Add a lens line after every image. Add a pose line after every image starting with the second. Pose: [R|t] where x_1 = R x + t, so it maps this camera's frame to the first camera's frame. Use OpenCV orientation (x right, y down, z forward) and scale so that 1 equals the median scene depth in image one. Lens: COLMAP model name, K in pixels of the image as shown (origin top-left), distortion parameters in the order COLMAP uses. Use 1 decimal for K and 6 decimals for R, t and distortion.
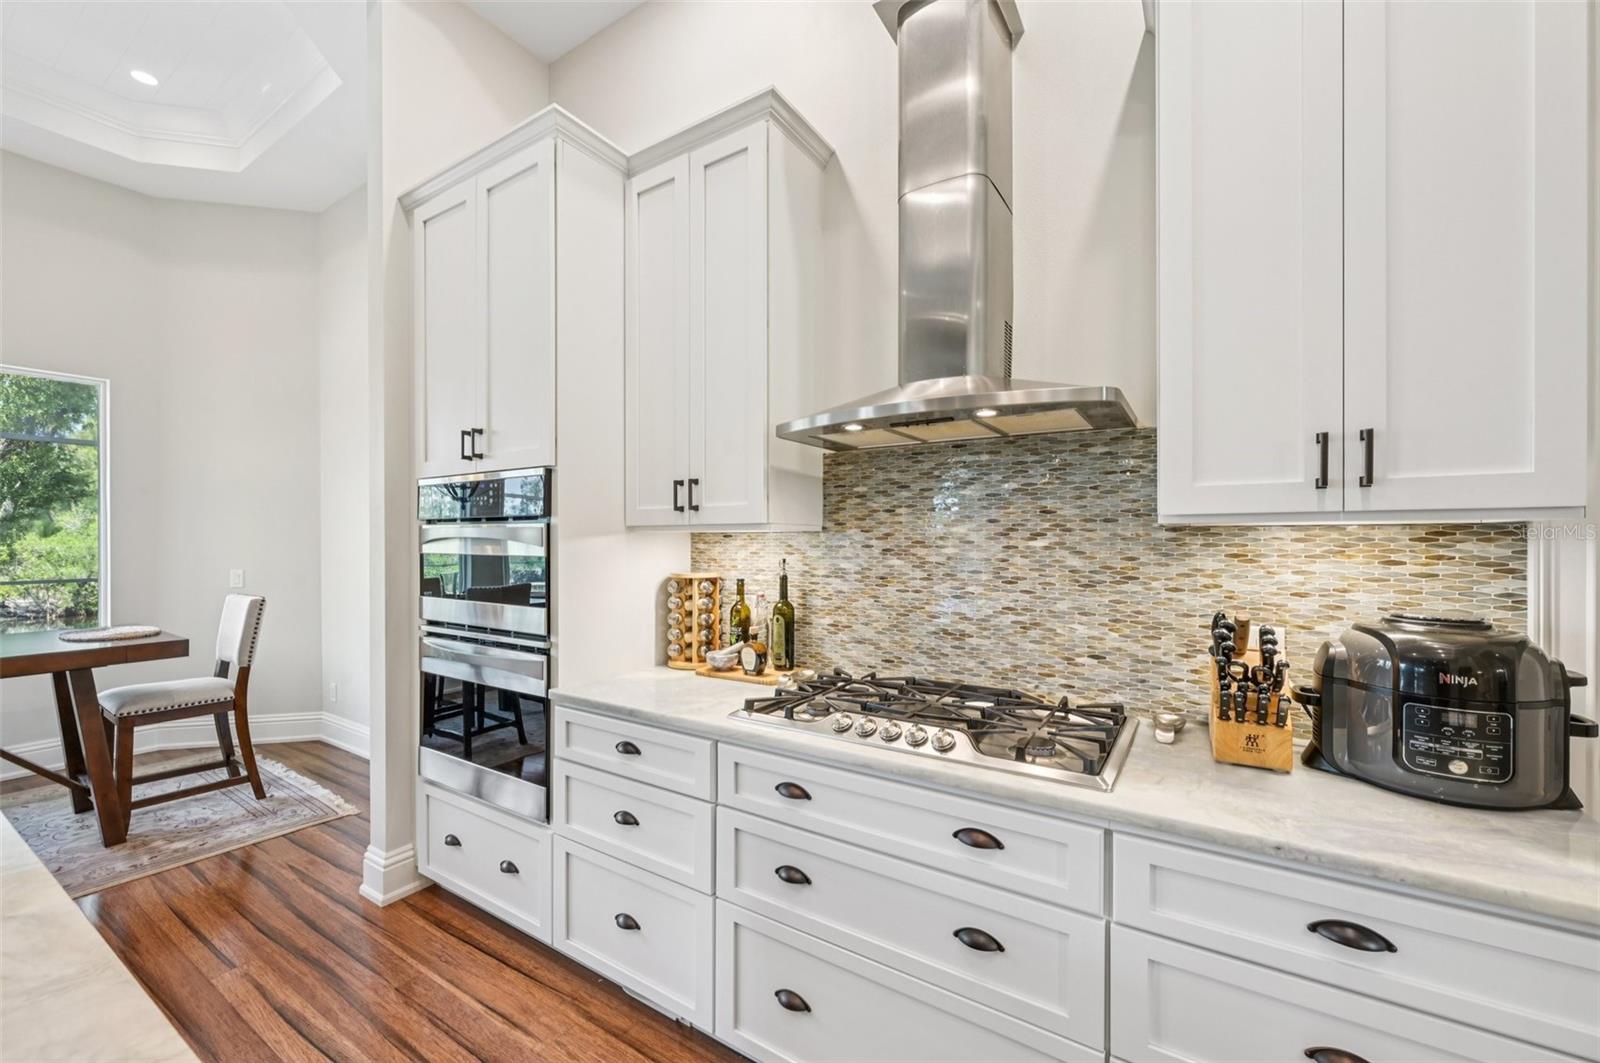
lens RADIAL K [[629.7, 0, 796.5], [0, 629.7, 544.5], [0, 0, 1]] dist [0.000893, 0.000058]
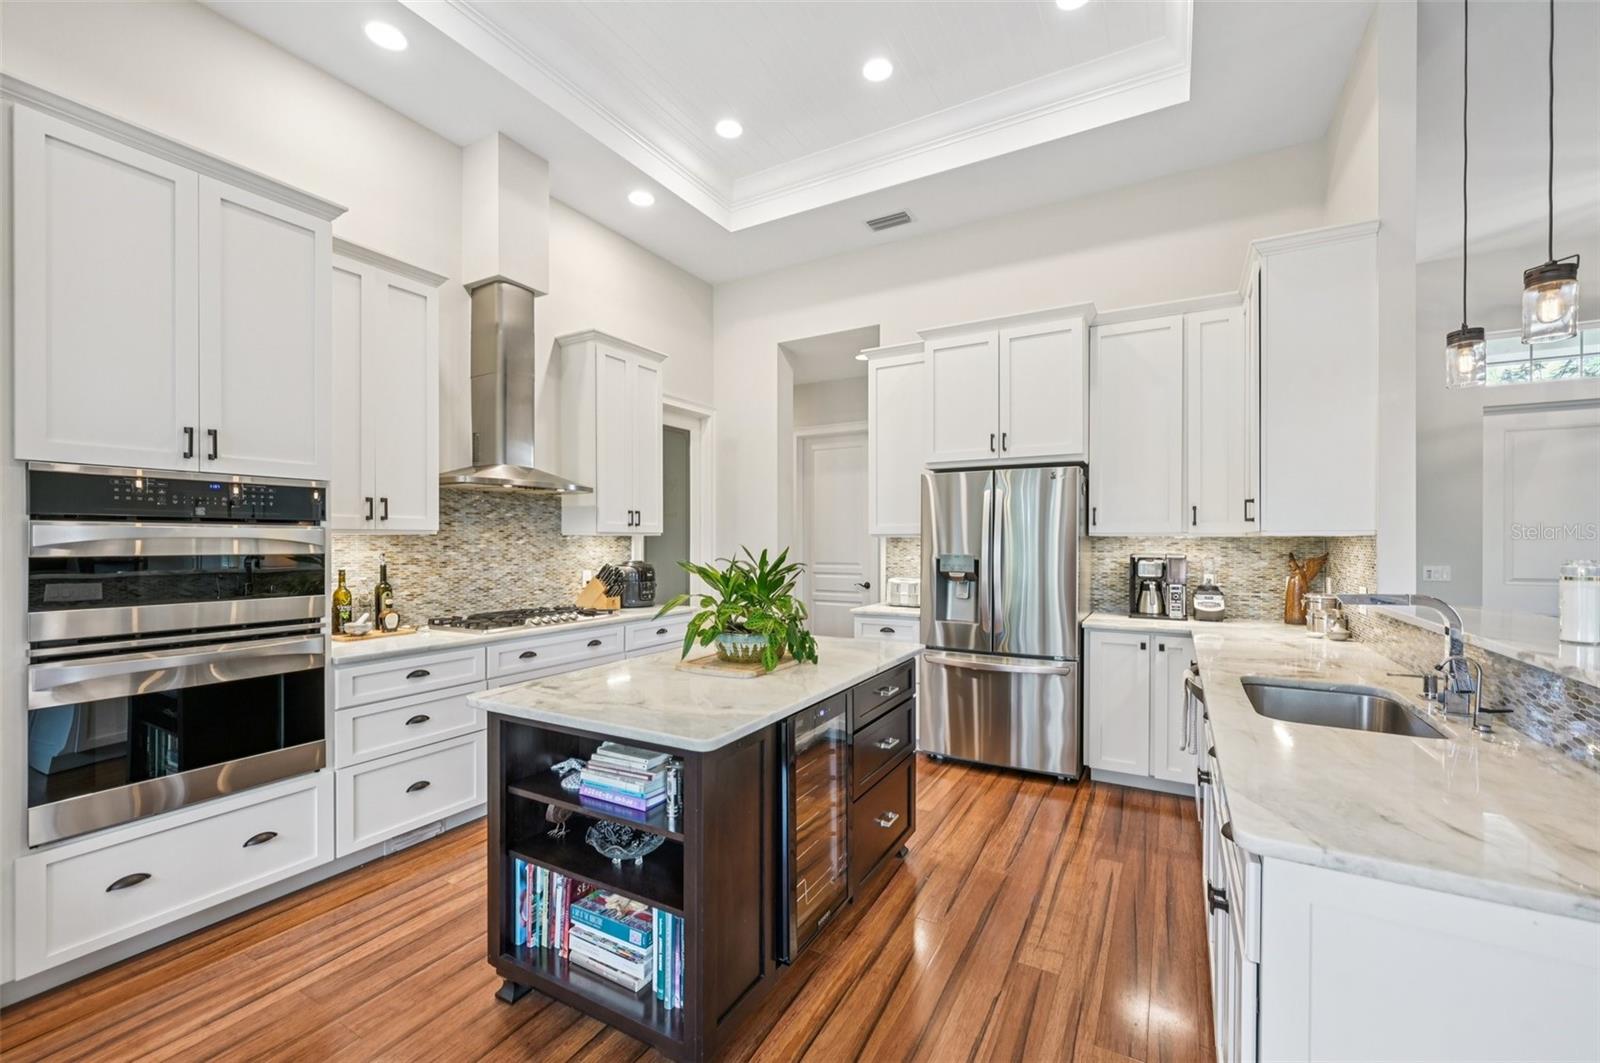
lens RADIAL K [[640.3, 0, 805.0], [0, 640.3, 538.2], [0, 0, 1]] dist [-0.000932, -0.000042]
pose [[-0.051079, 0.004086, 0.998686, -1.859372], [0.007040, 0.999968, -0.003731, -0.000099], [-0.998670, 0.006841, -0.051106, 0.121336]]
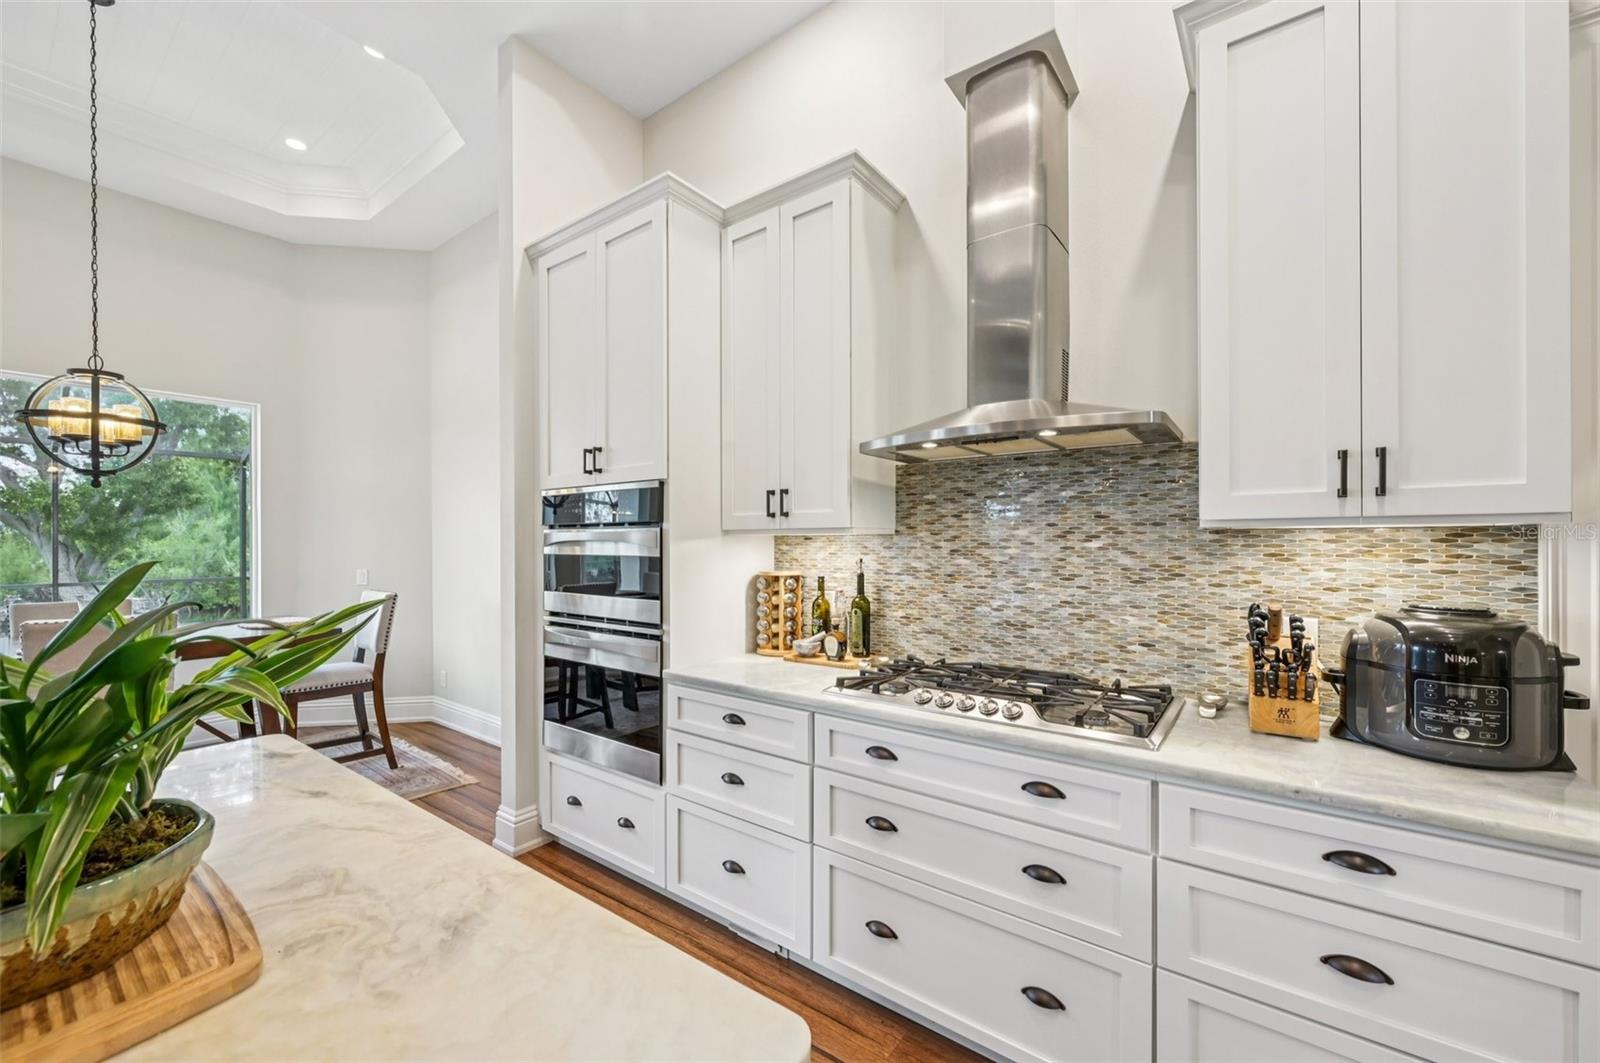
lens RADIAL K [[629.7, 0, 796.5], [0, 629.7, 544.5], [0, 0, 1]] dist [0.000893, 0.000058]
pose [[0.997590, -0.001426, -0.069370, -0.067660], [0.001174, 0.999993, -0.003671, 0.001659], [0.069375, 0.003581, 0.997584, -0.161931]]
